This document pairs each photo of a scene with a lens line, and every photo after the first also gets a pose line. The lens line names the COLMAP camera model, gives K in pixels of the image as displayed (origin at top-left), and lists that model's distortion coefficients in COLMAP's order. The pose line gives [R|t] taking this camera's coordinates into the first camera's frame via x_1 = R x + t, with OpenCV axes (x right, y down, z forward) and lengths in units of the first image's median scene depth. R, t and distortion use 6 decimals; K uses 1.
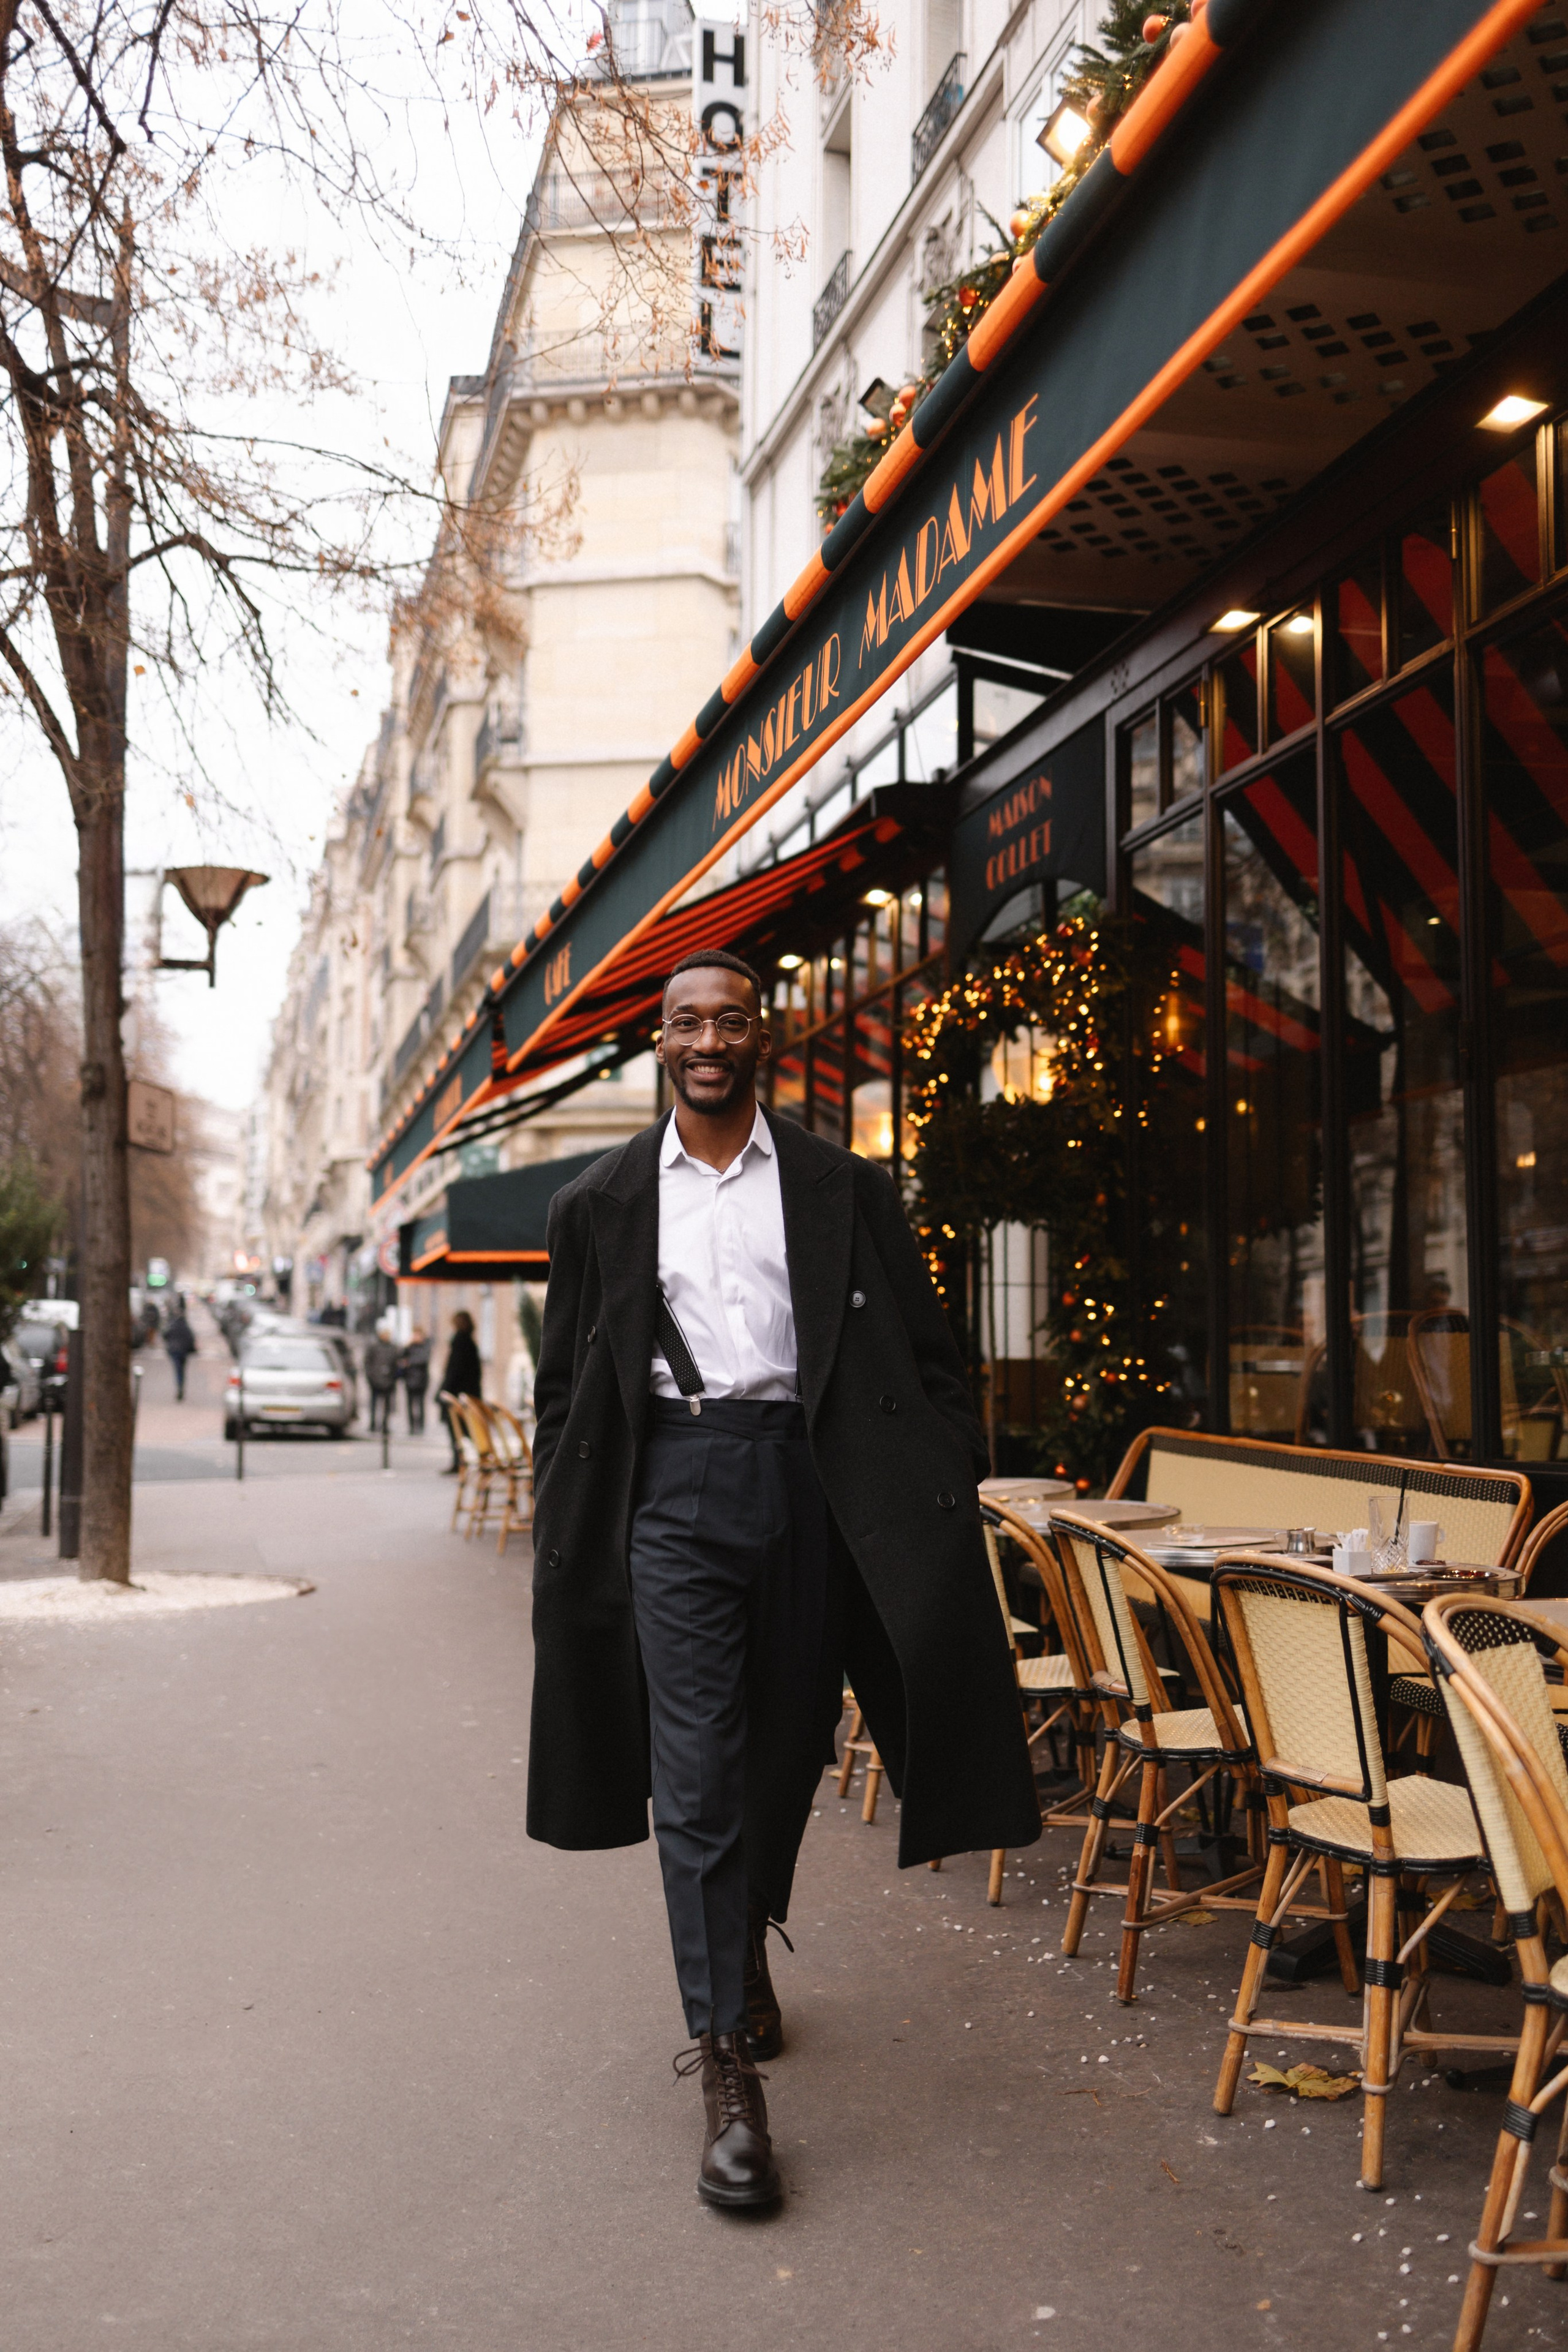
lens RADIAL K [[2618.0, 0, 566.3], [0, 2618.0, 1167.0], [0, 0, 1]] dist [0.013747, 0.000000]
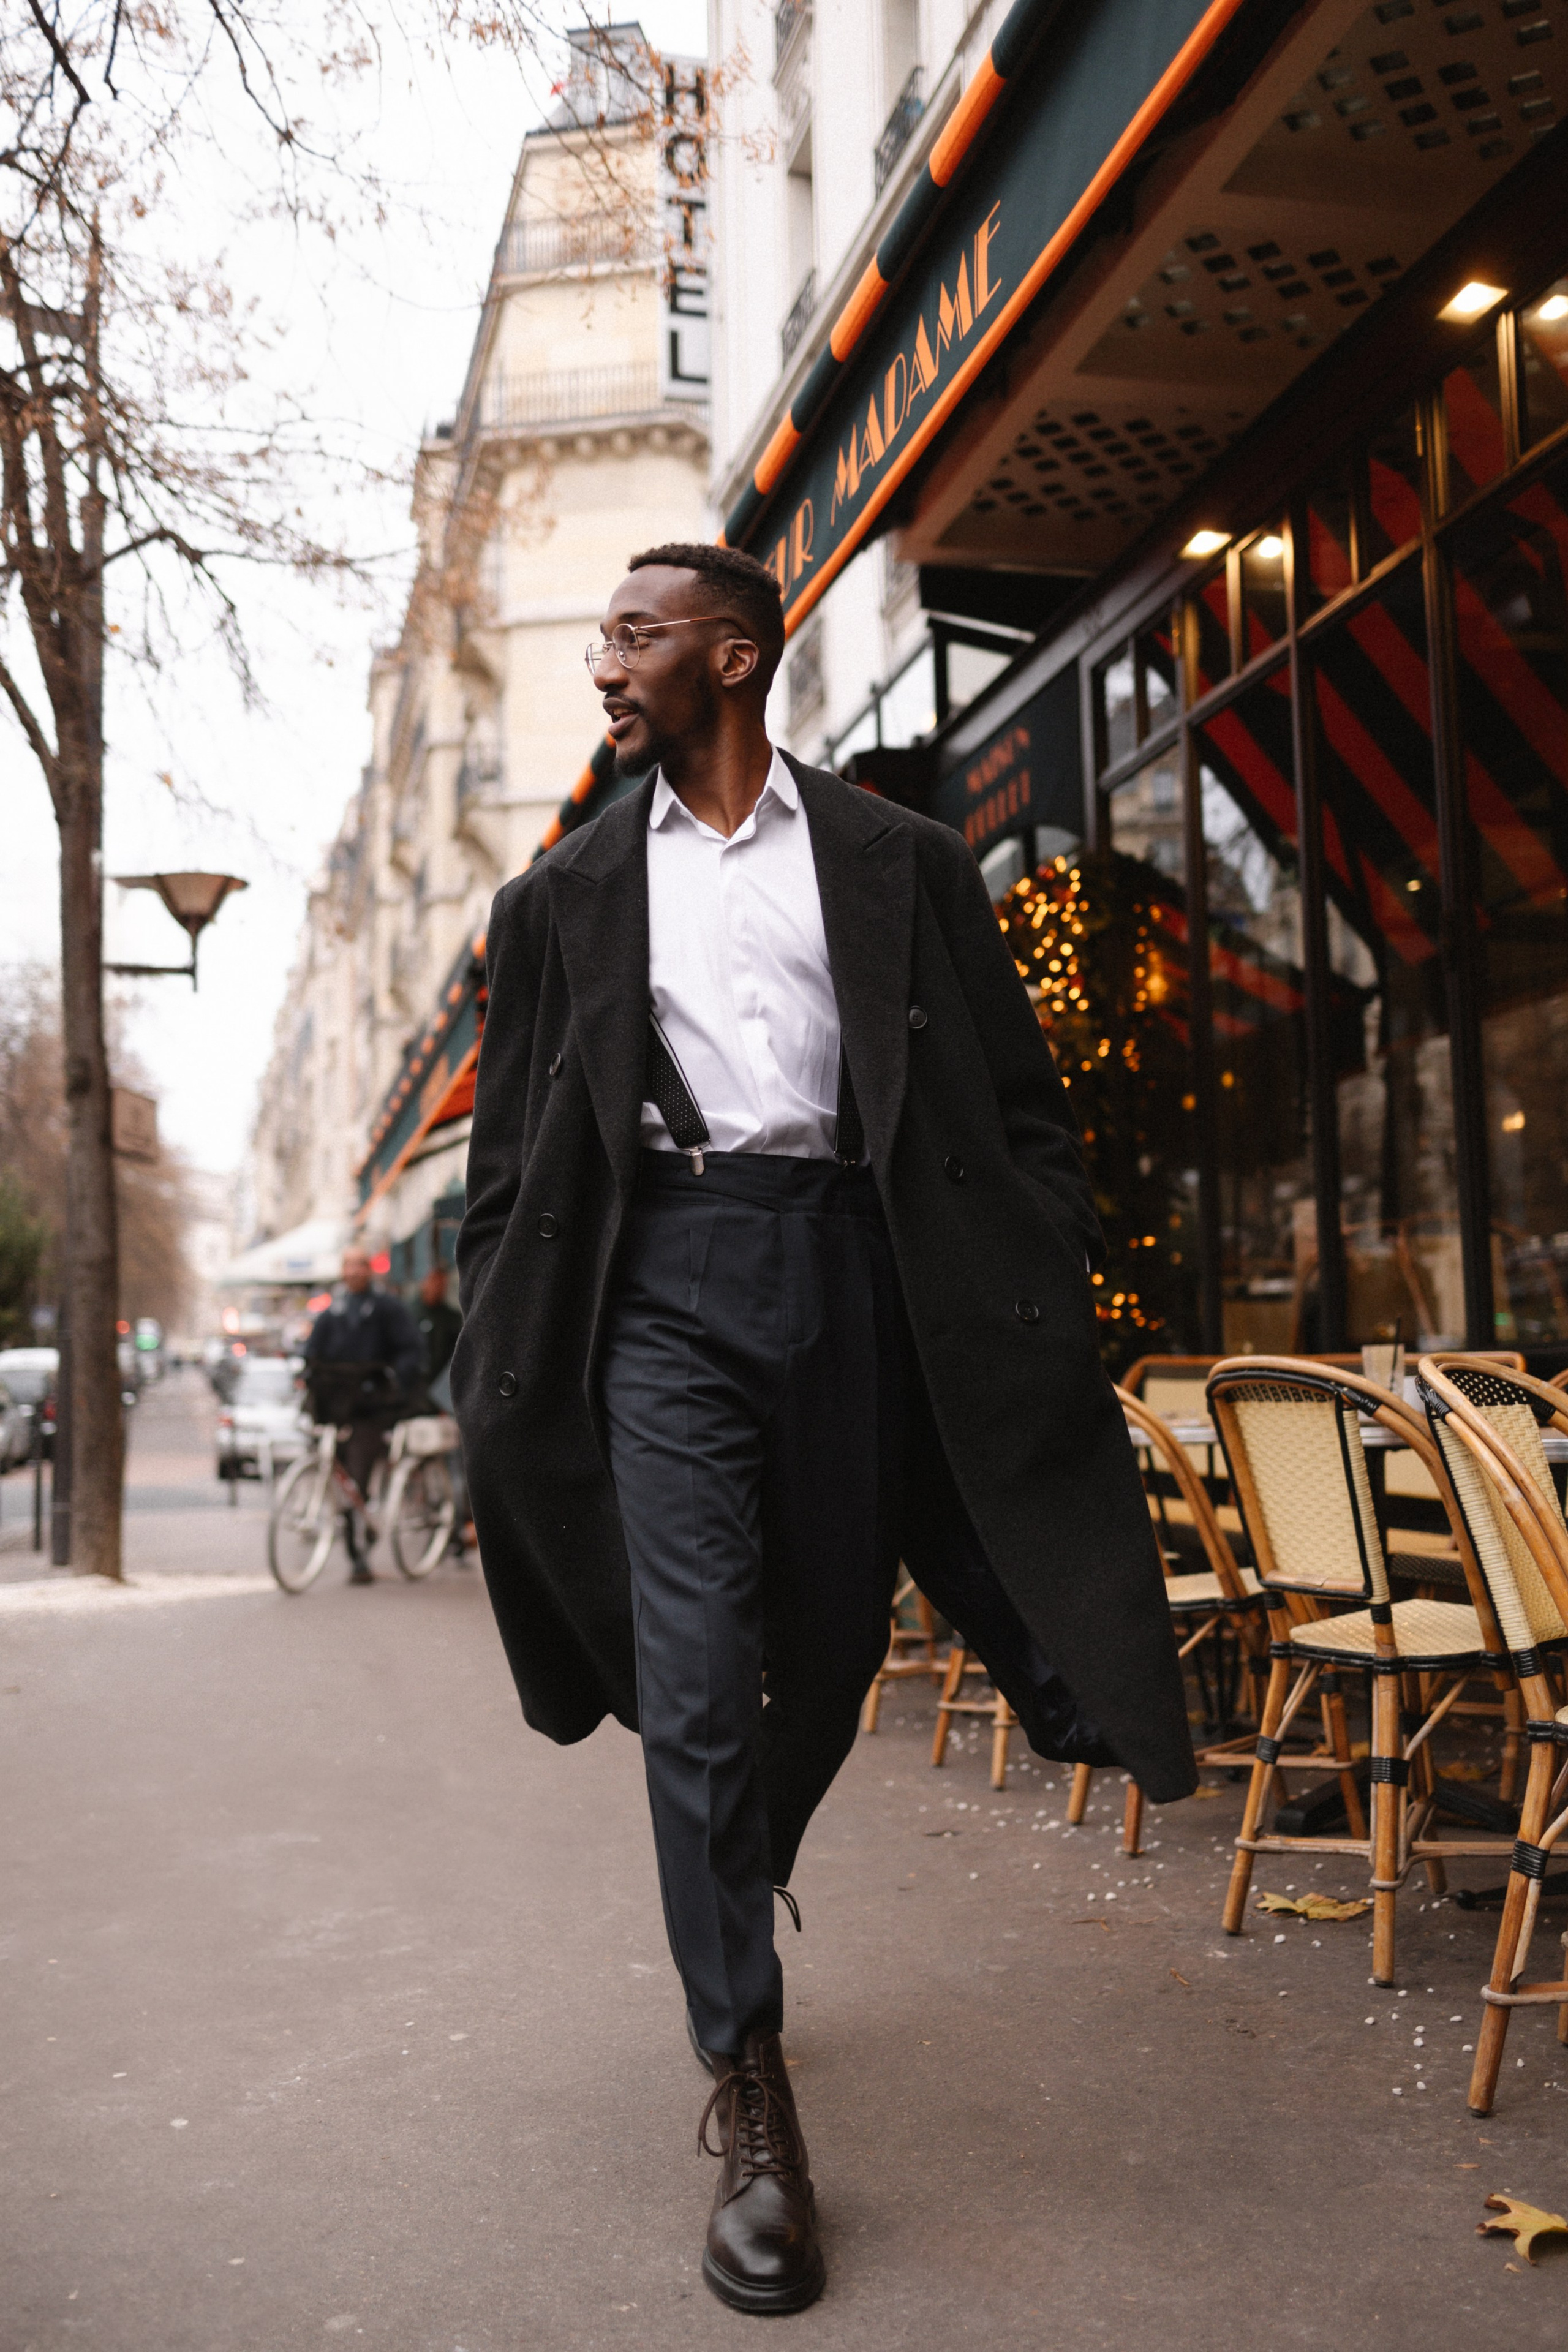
lens RADIAL K [[2618.0, 0, 574.4], [0, 2618.0, 1150.2], [0, 0, 1]] dist [0.013747, 0.000000]
pose [[0.999716, -0.022517, 0.007742, 0.000411], [0.022697, 0.999455, -0.023978, 0.027543], [-0.007198, 0.024147, 0.999683, 0.001969]]
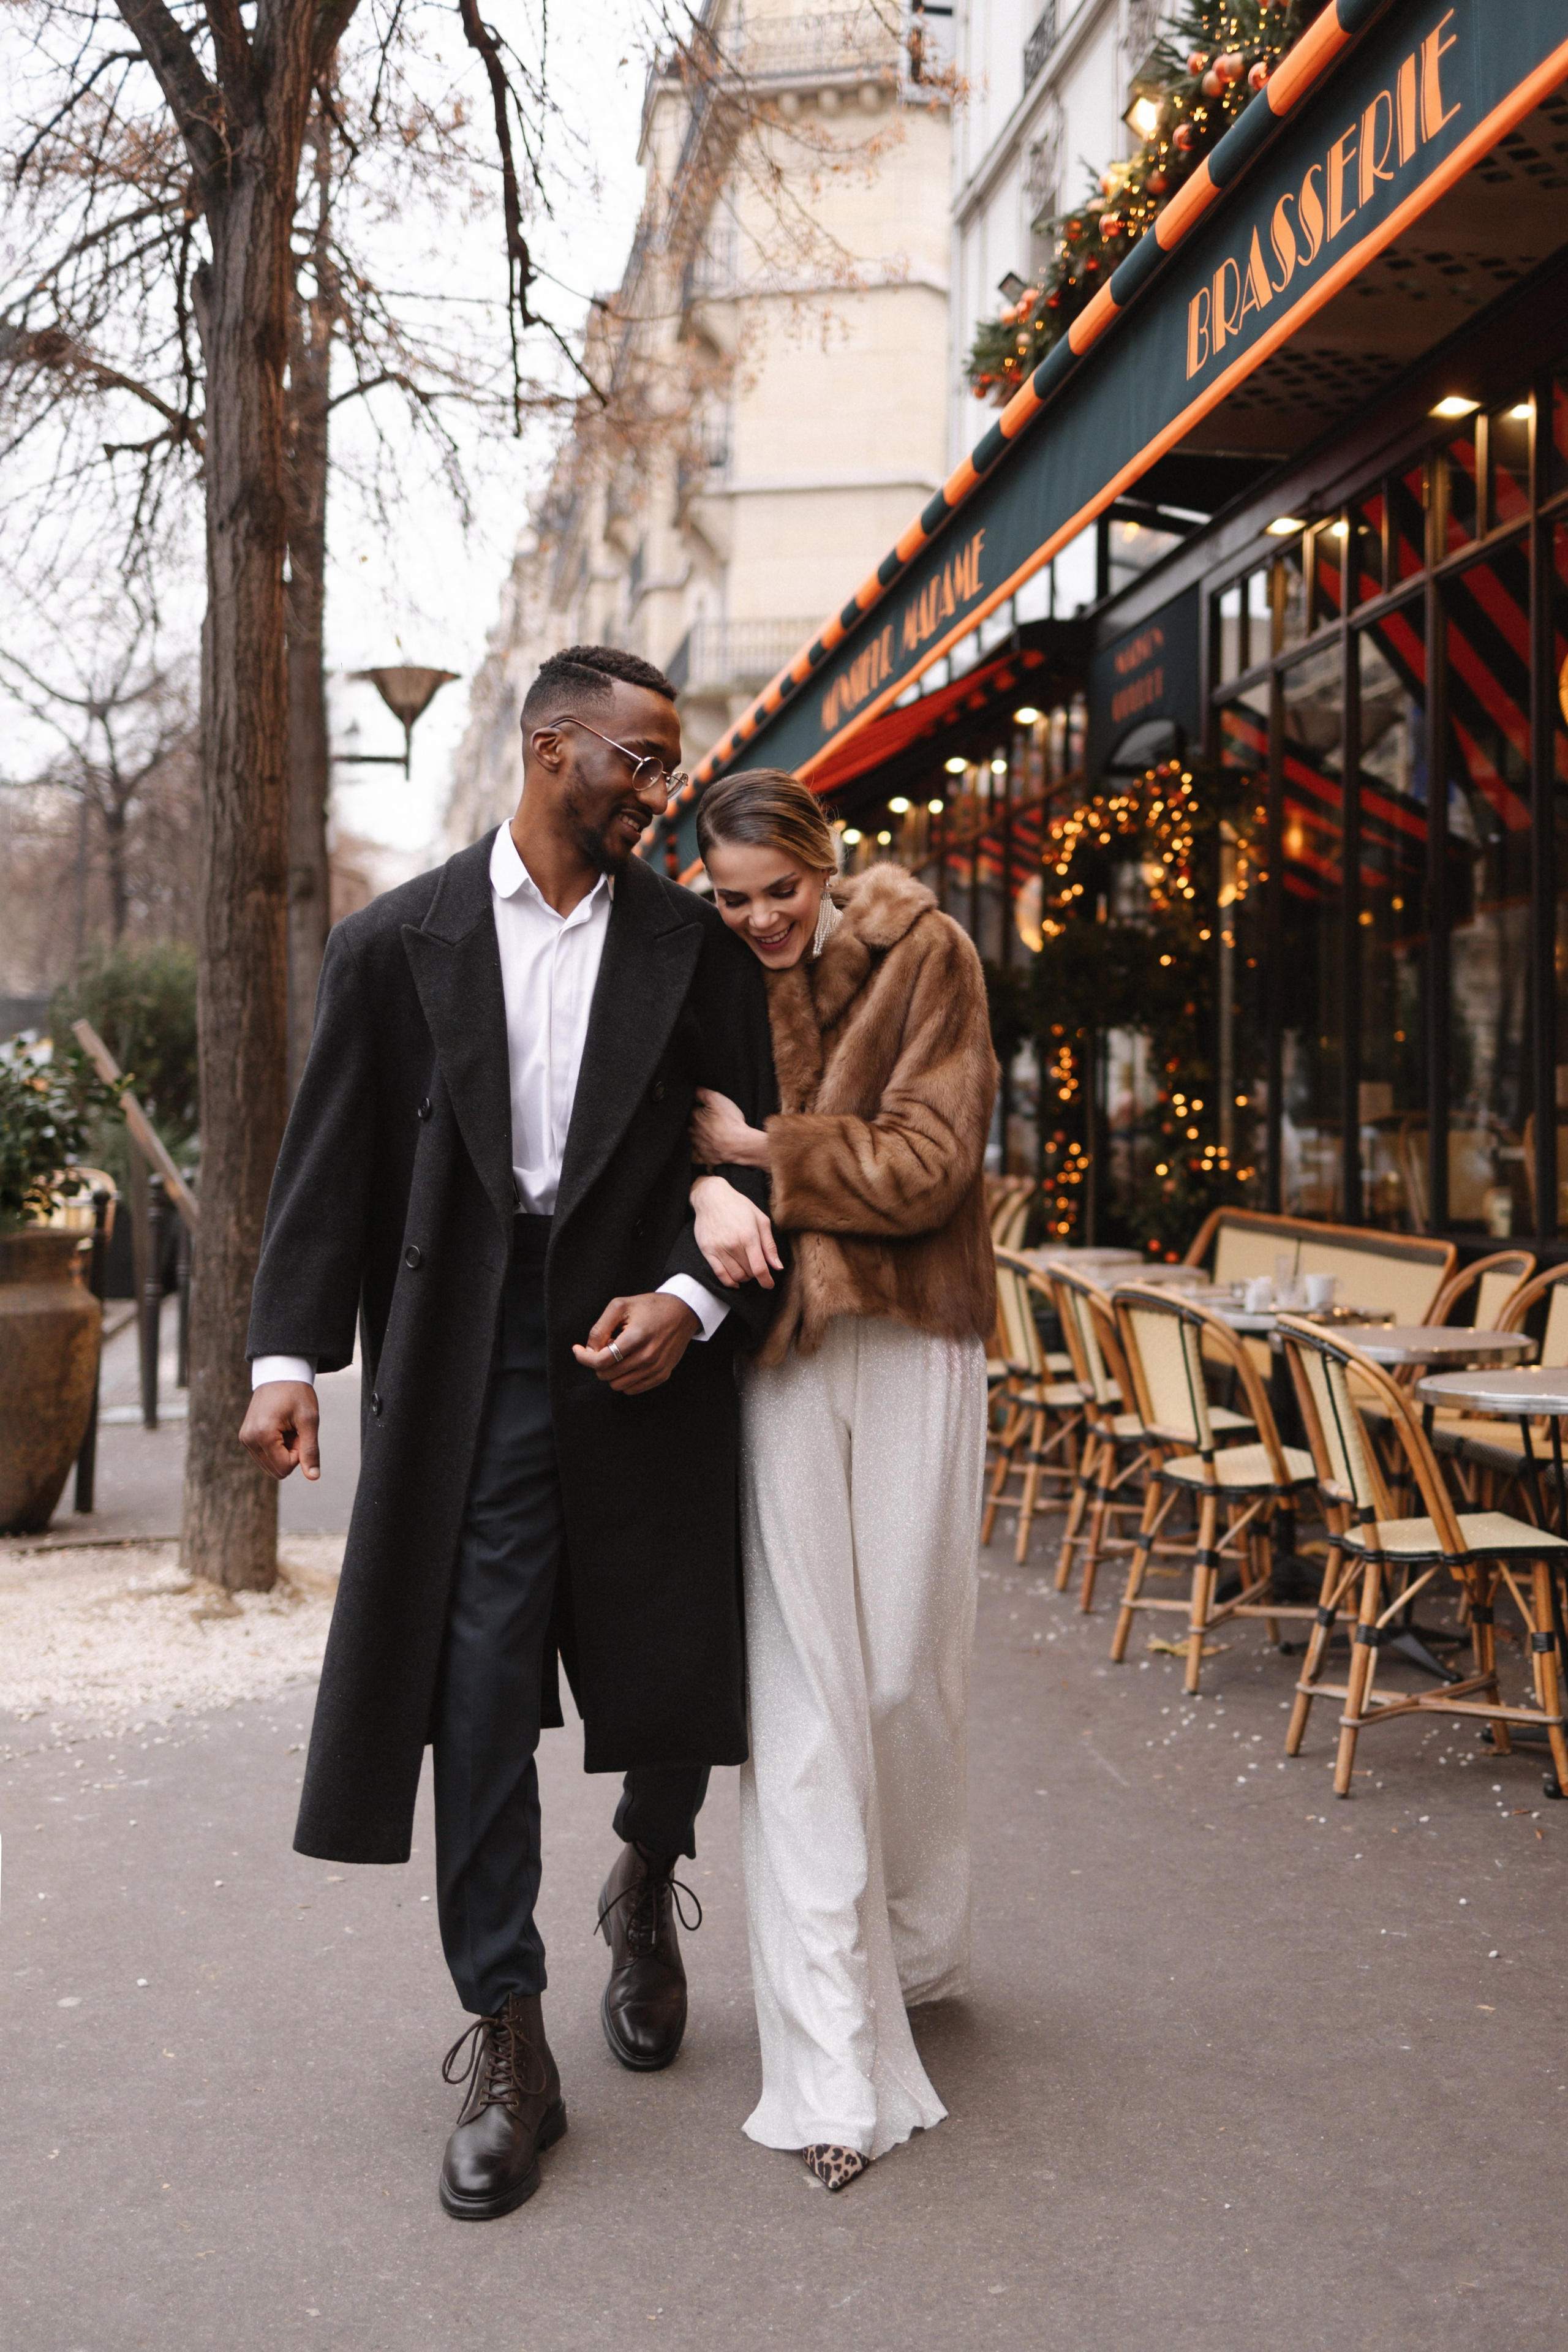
lens RADIAL K [[2935.2, 0, 644.9], [0, 2935.2, 909.1], [0, 0, 1]] dist [0.028870, 0.000000]
pose [[0.998913, 0.004252, -0.046412, 0.018864], [-0.004423, 0.999984, -0.003579, -0.019593], [0.046396, 0.003780, 0.998916, -0.224919]]
